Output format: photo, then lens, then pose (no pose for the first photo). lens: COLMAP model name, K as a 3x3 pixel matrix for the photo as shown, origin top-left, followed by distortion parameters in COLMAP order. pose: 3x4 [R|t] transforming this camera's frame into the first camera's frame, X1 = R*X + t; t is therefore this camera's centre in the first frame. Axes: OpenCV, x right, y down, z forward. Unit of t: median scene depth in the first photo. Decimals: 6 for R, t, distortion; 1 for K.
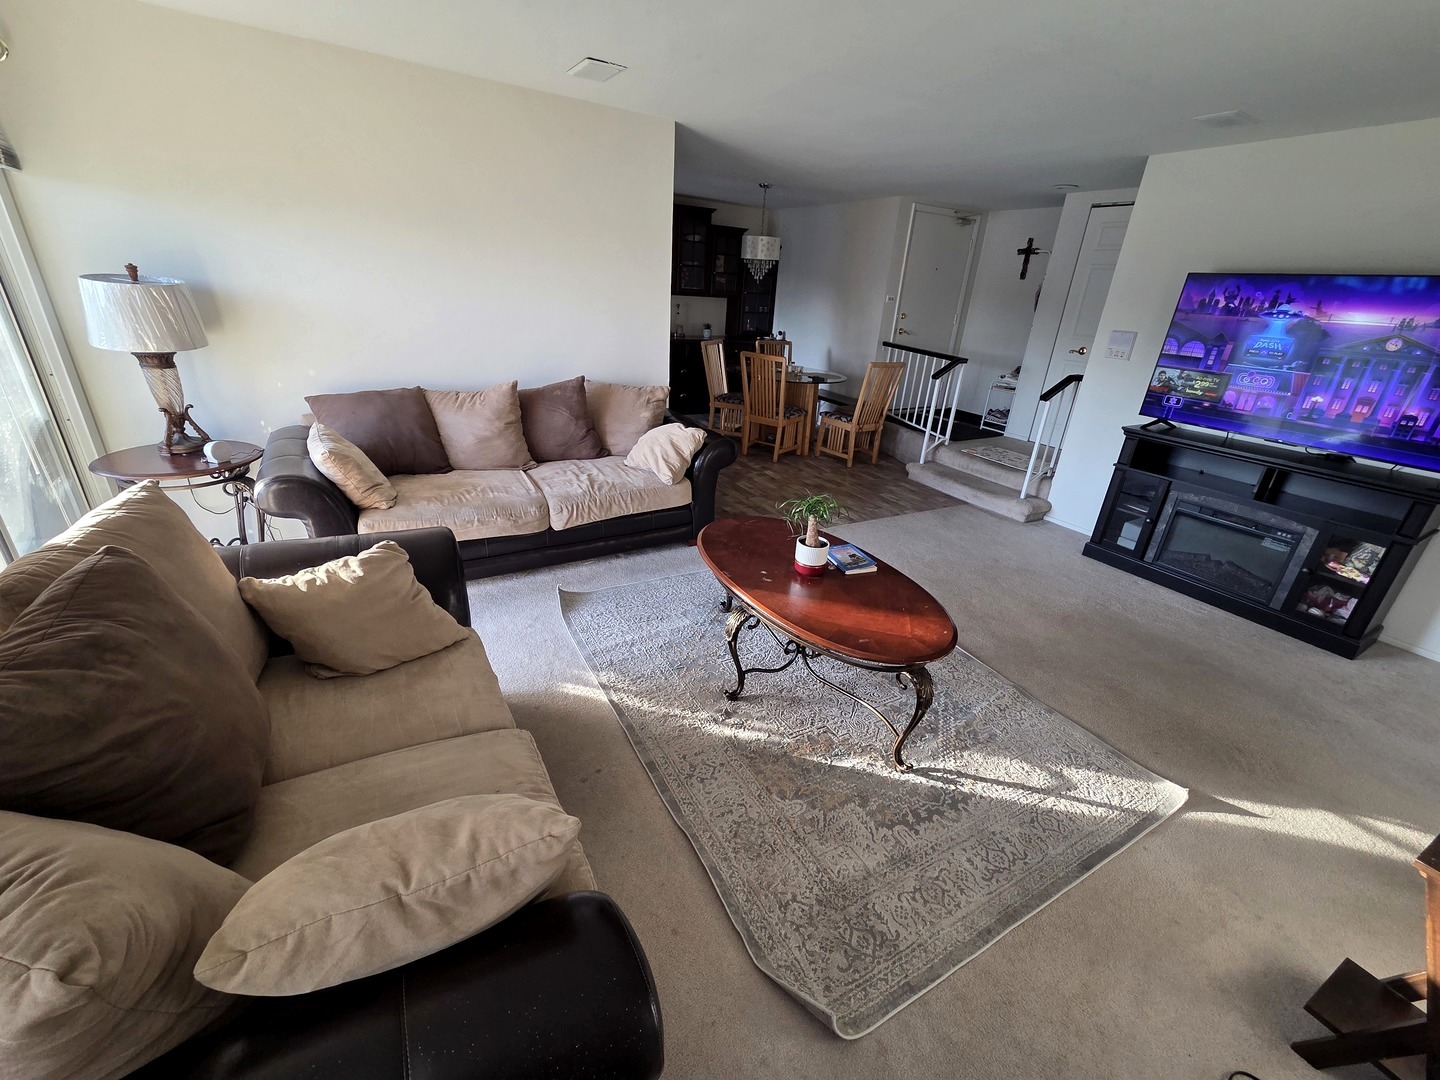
lens RADIAL K [[588.9, 0, 724.2], [0, 588.9, 535.3], [0, 0, 1]] dist [0.006809, 0.000321]
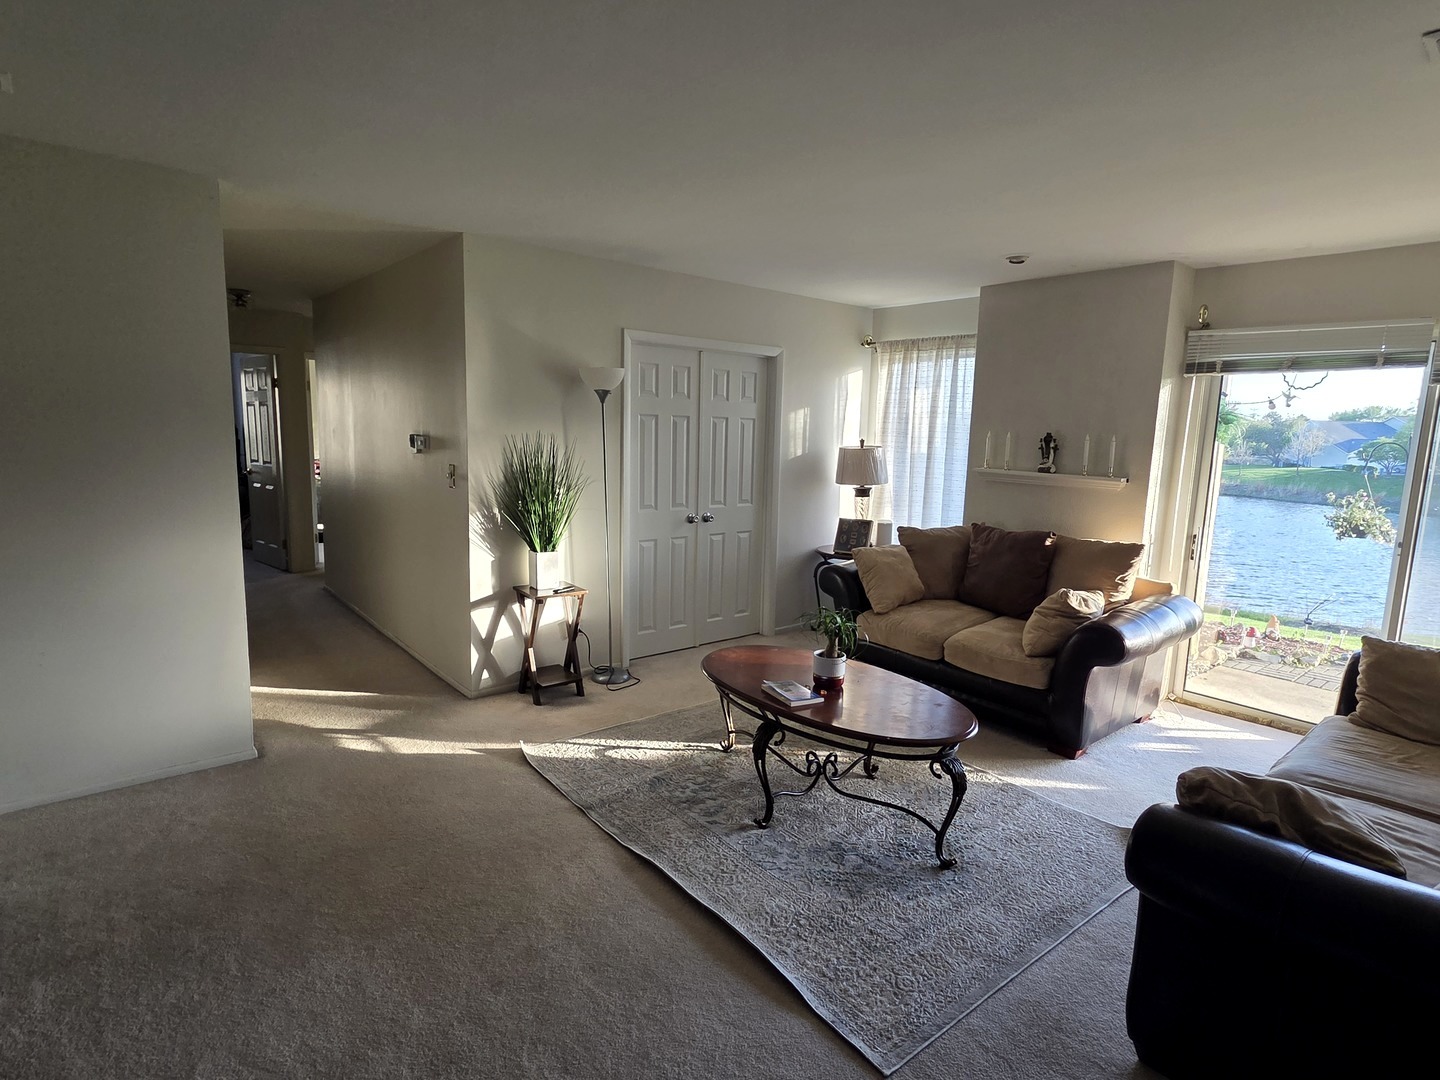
lens RADIAL K [[756.9, 0, 726.9], [0, 756.9, 542.5], [0, 0, 1]] dist [0.003124, 0.000950]
pose [[-0.984118, -0.063776, -0.165666, 0.324046], [-0.141308, 0.846298, 0.513625, -0.459245], [0.107446, 0.528878, -0.841869, 1.157212]]
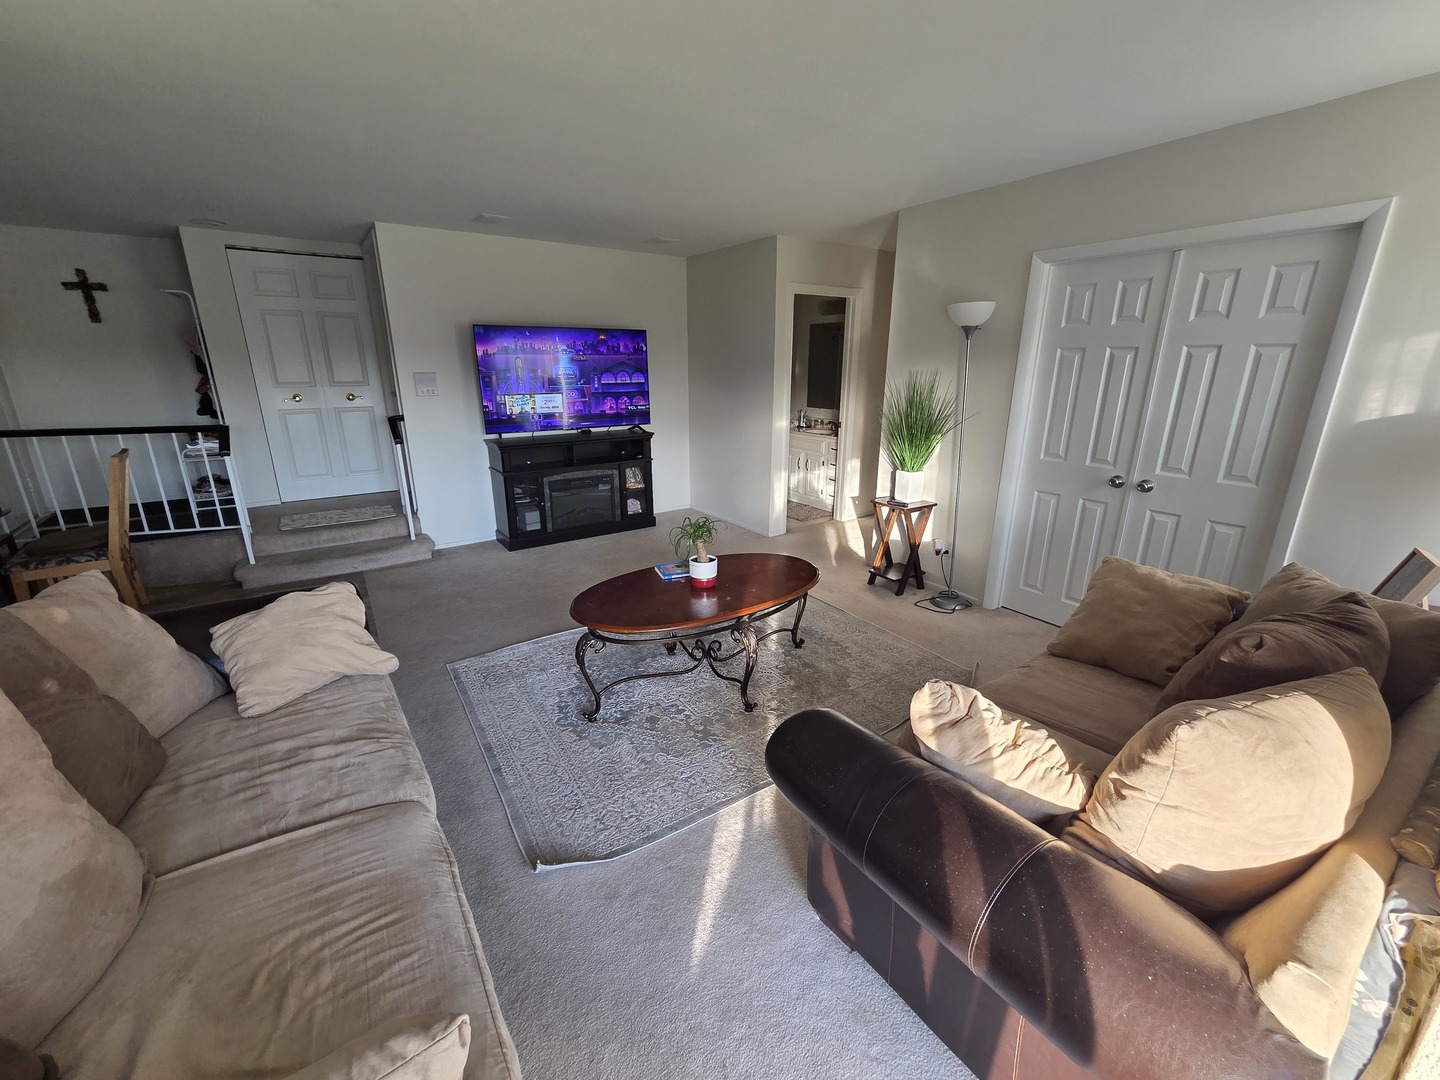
lens RADIAL K [[588.9, 0, 724.2], [0, 588.9, 535.3], [0, 0, 1]] dist [0.006809, 0.000321]
pose [[-0.065823, -0.339490, 0.938304, -0.545109], [0.388501, 0.857423, 0.337480, -0.234745], [-0.919094, 0.386746, 0.075454, 0.504339]]
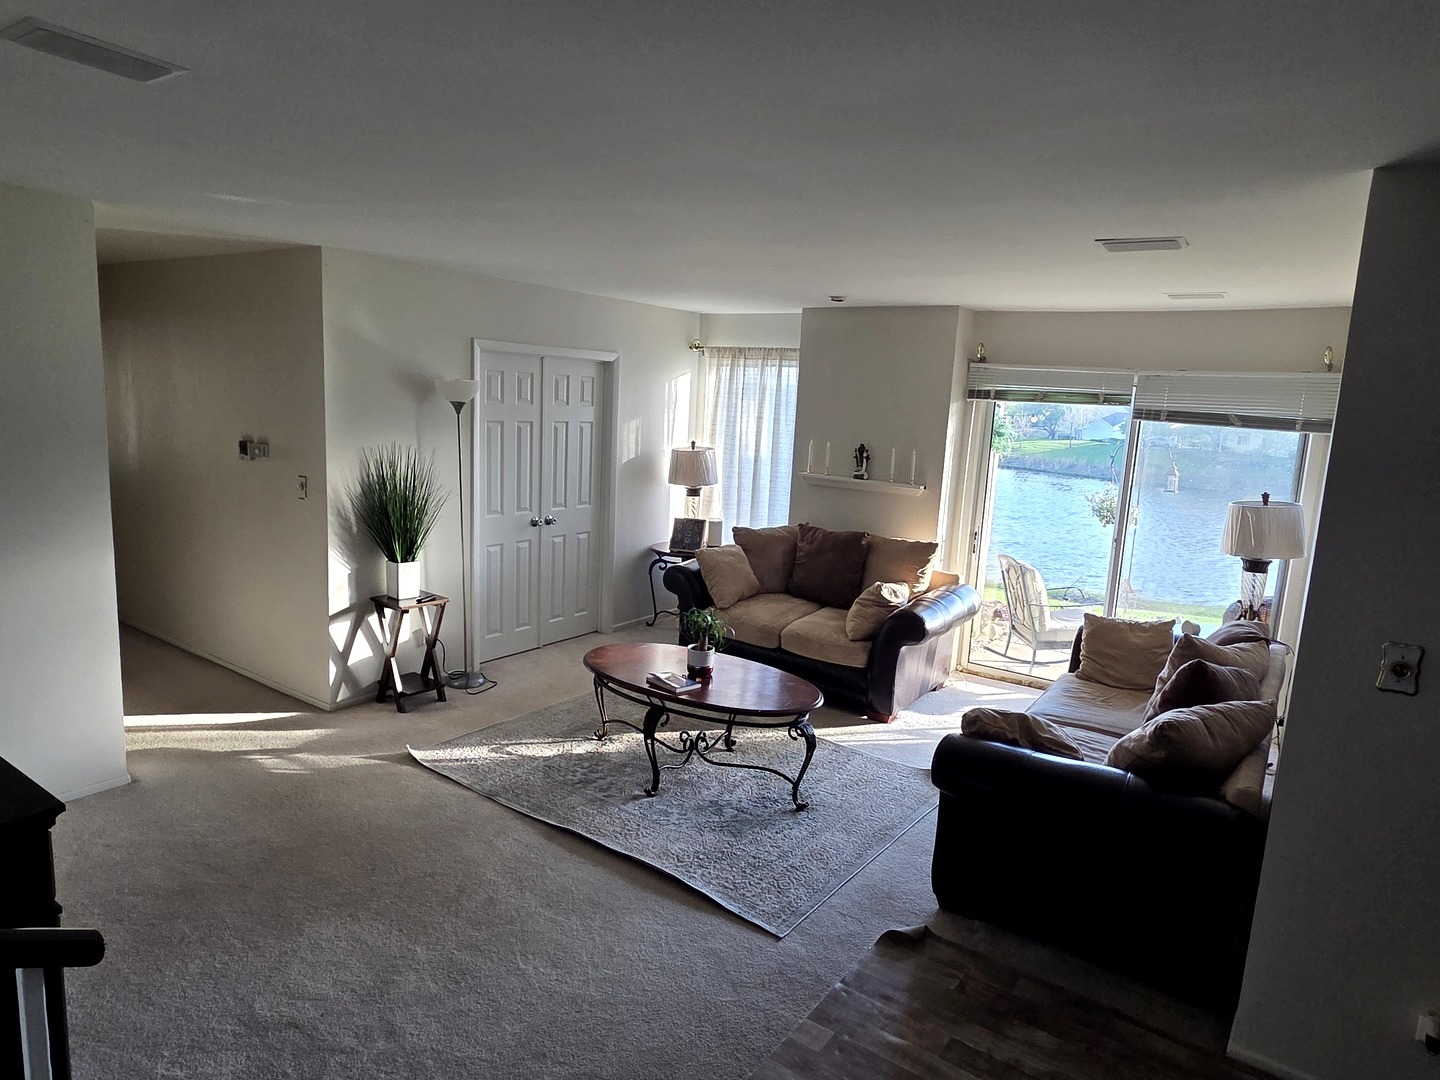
lens RADIAL K [[881.0, 0, 720.2], [0, 881.0, 548.4], [0, 0, 1]] dist [-0.001772, 0.000706]
pose [[-0.907263, -0.035770, -0.419039, 0.515189], [-0.258289, 0.833720, 0.488055, -0.606548], [0.331903, 0.551028, -0.765643, 1.335474]]
